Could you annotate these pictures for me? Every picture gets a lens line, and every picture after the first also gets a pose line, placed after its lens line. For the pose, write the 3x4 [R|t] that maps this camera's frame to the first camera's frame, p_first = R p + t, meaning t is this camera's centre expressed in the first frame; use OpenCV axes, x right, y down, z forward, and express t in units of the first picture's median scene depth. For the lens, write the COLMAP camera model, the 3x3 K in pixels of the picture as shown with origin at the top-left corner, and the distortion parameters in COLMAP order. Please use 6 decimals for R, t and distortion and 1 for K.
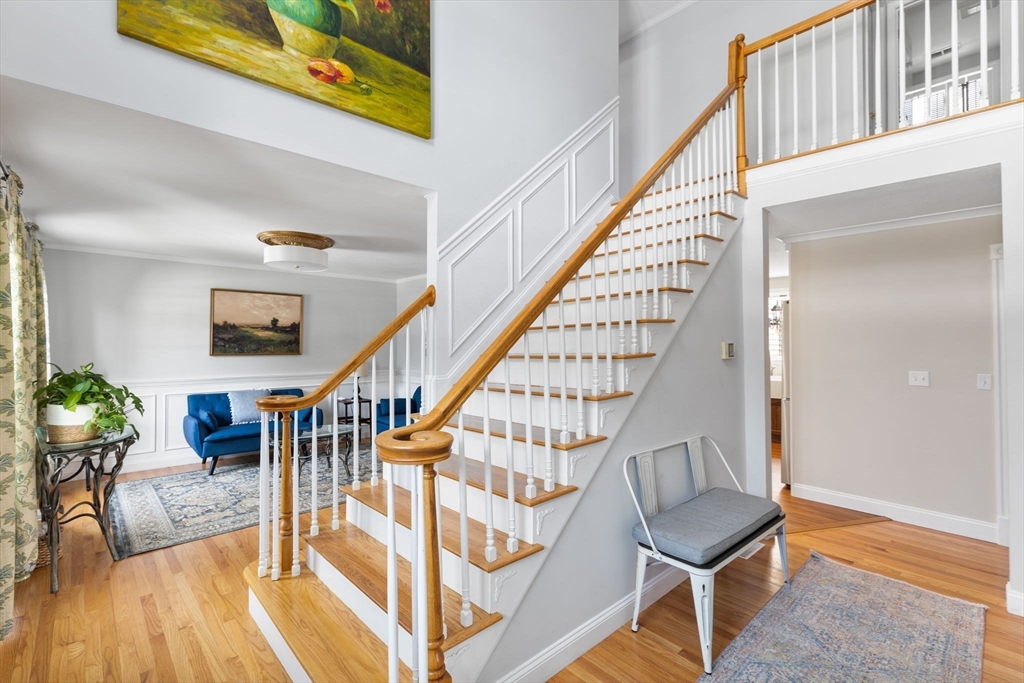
lens RADIAL K [[453.7, 0, 510.6], [0, 453.7, 341.9], [0, 0, 1]] dist [-0.002368, -0.000049]
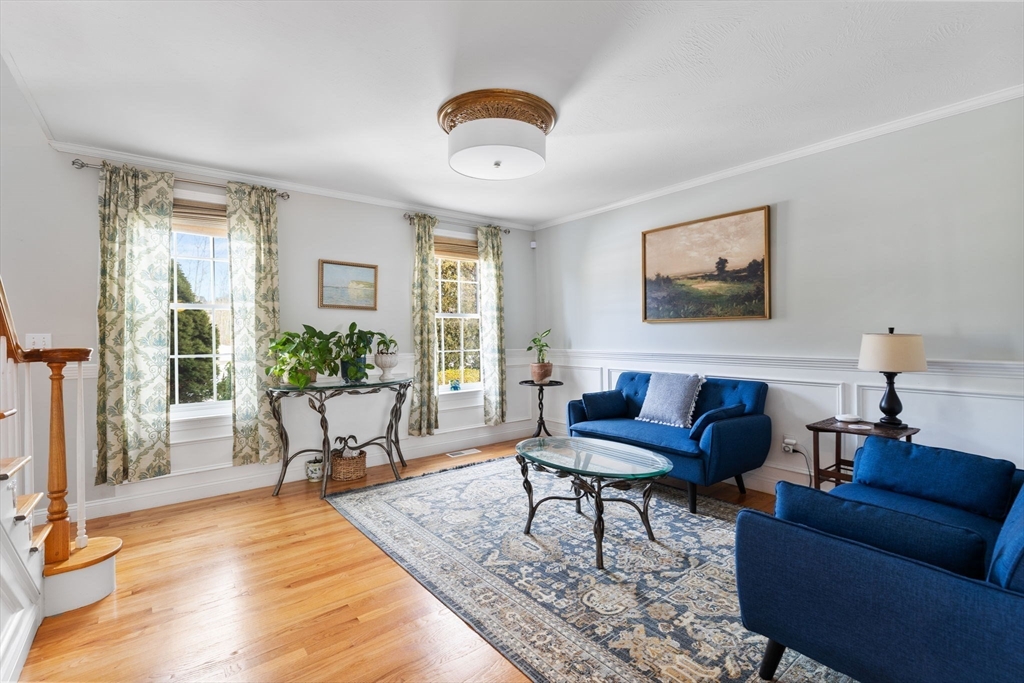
lens RADIAL K [[453.7, 0, 510.7], [0, 453.7, 334.3], [0, 0, 1]] dist [-0.002368, -0.000049]
pose [[-0.091471, -0.006123, -0.995789, 0.098680], [0.011917, 0.999903, -0.007243, 0.050796], [0.995736, -0.012529, -0.091389, 0.816543]]
